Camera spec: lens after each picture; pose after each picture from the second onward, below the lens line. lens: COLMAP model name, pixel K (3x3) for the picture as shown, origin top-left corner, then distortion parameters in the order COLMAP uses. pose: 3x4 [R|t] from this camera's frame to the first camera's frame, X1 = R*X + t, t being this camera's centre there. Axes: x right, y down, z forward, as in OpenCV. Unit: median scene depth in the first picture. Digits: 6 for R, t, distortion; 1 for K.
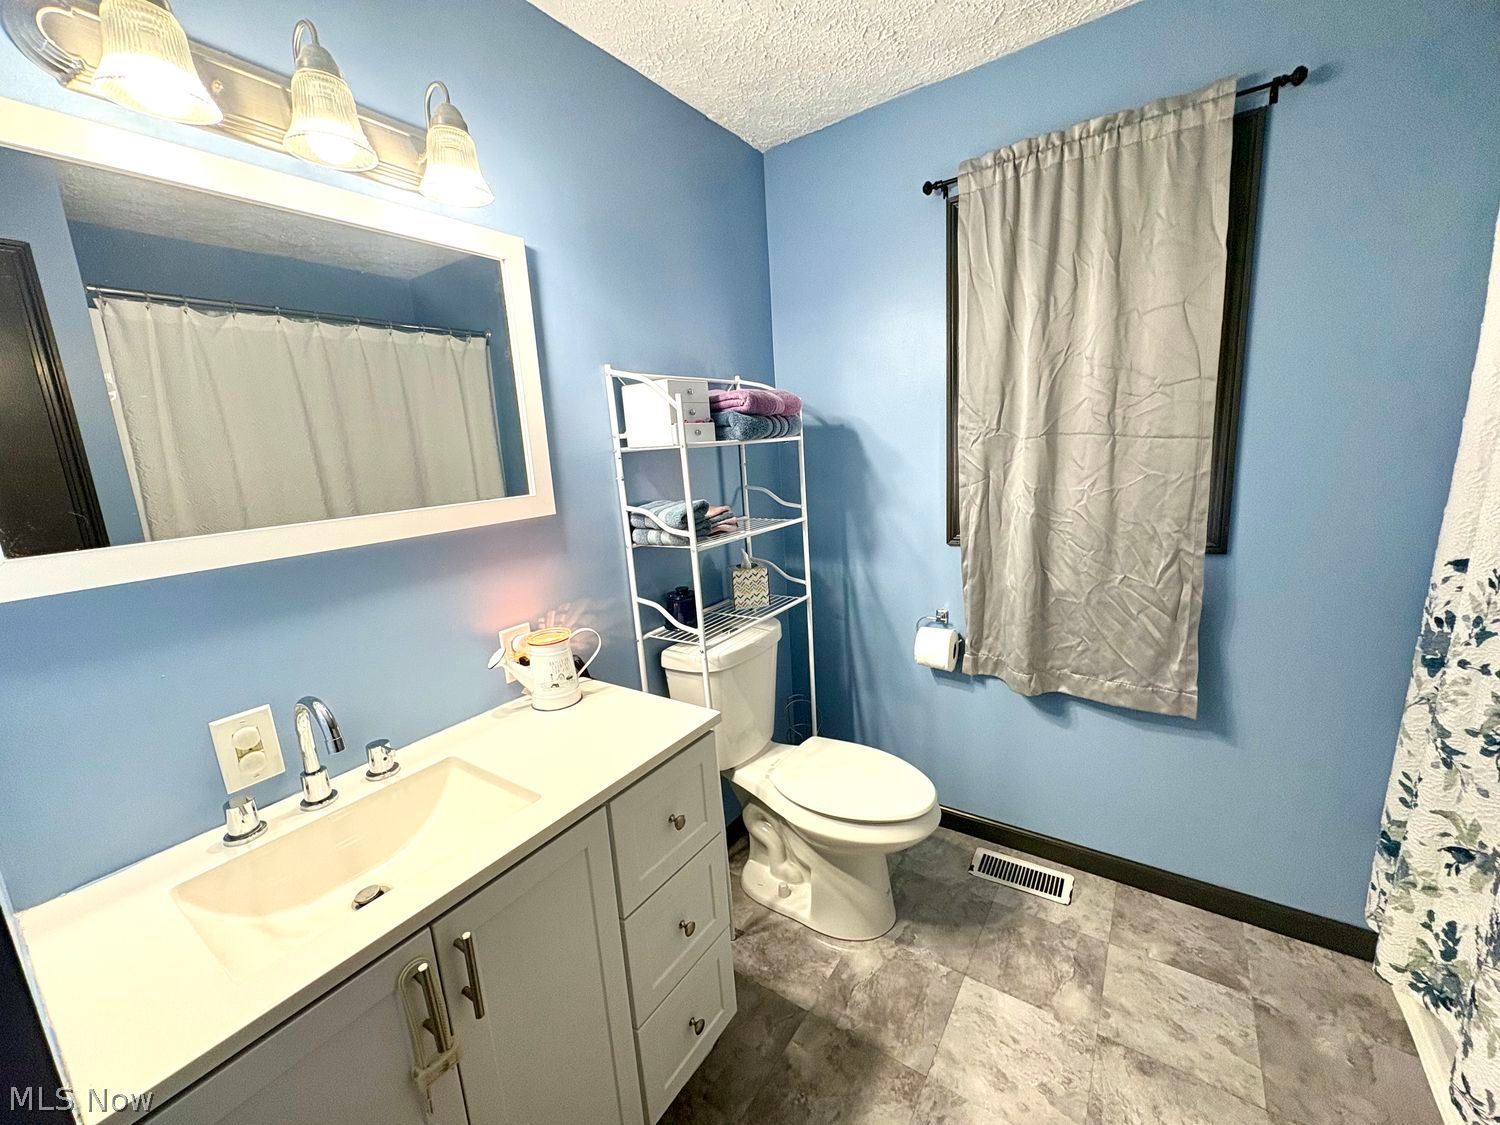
lens RADIAL K [[596.8, 0, 747.0], [0, 596.8, 560.1], [0, 0, 1]] dist [0.000037, 0.000000]
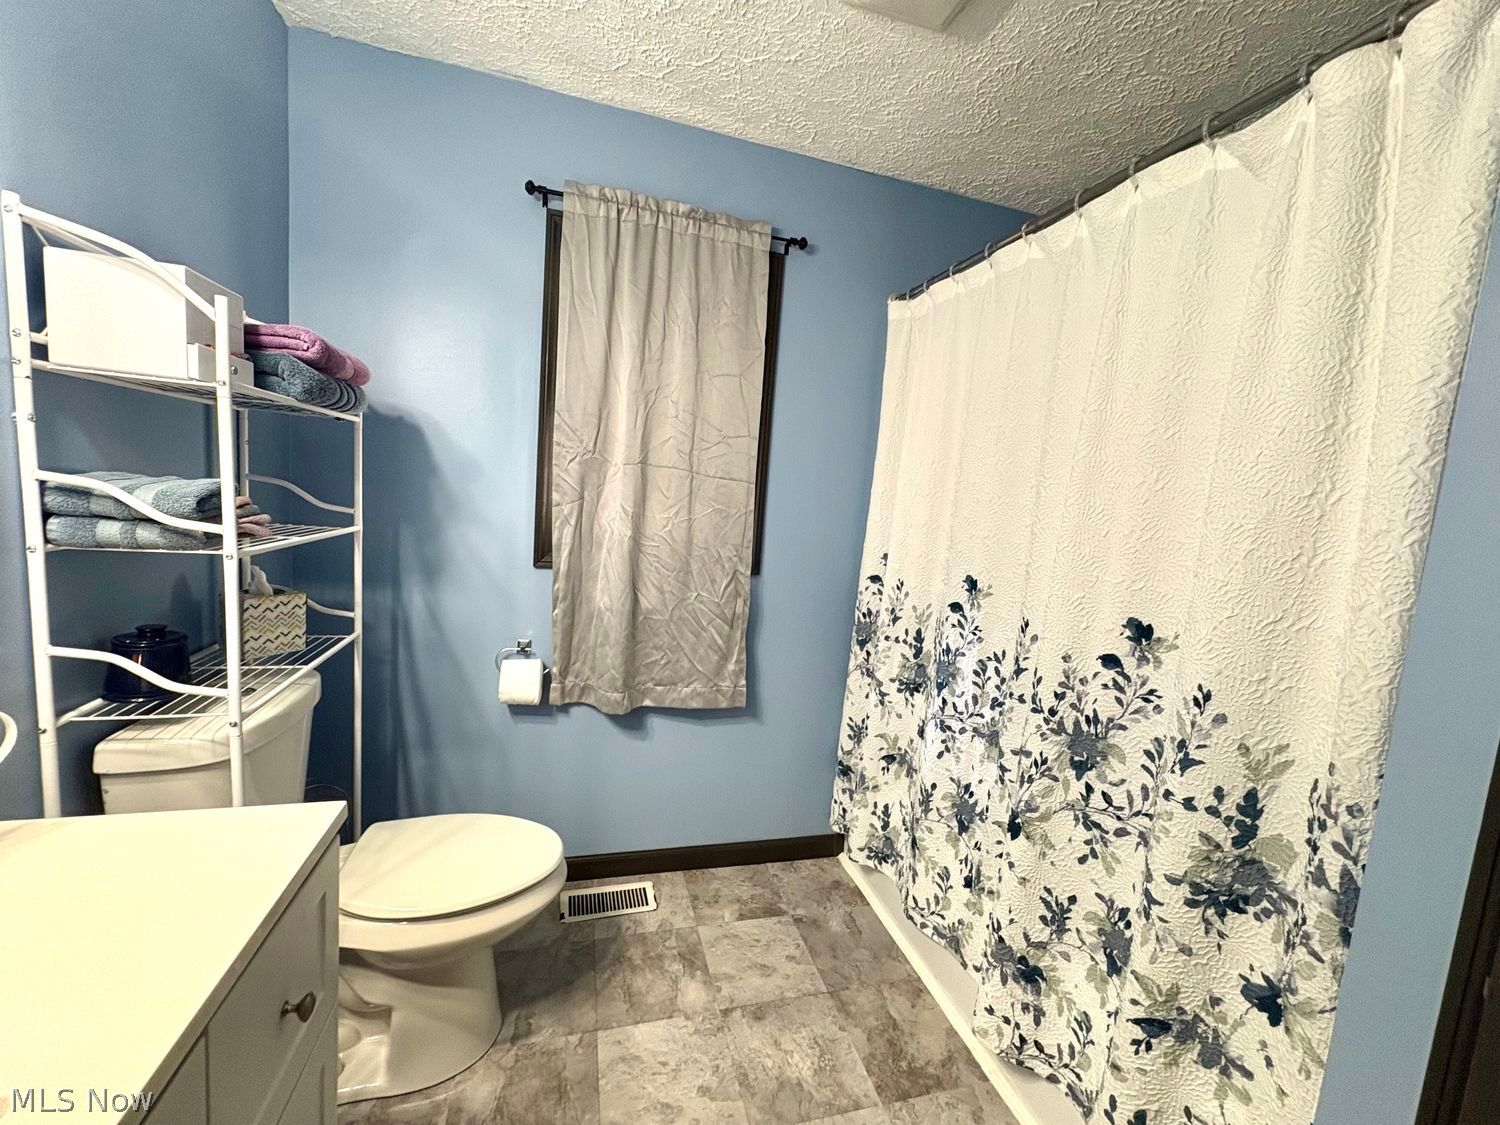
lens RADIAL K [[596.8, 0, 751.7], [0, 596.8, 560.0], [0, 0, 1]] dist [0.000037, 0.000000]
pose [[0.625194, 0.030774, 0.779862, -0.211322], [0.030829, 0.997469, -0.064075, 0.039427], [-0.779860, 0.064102, 0.622663, 0.188756]]
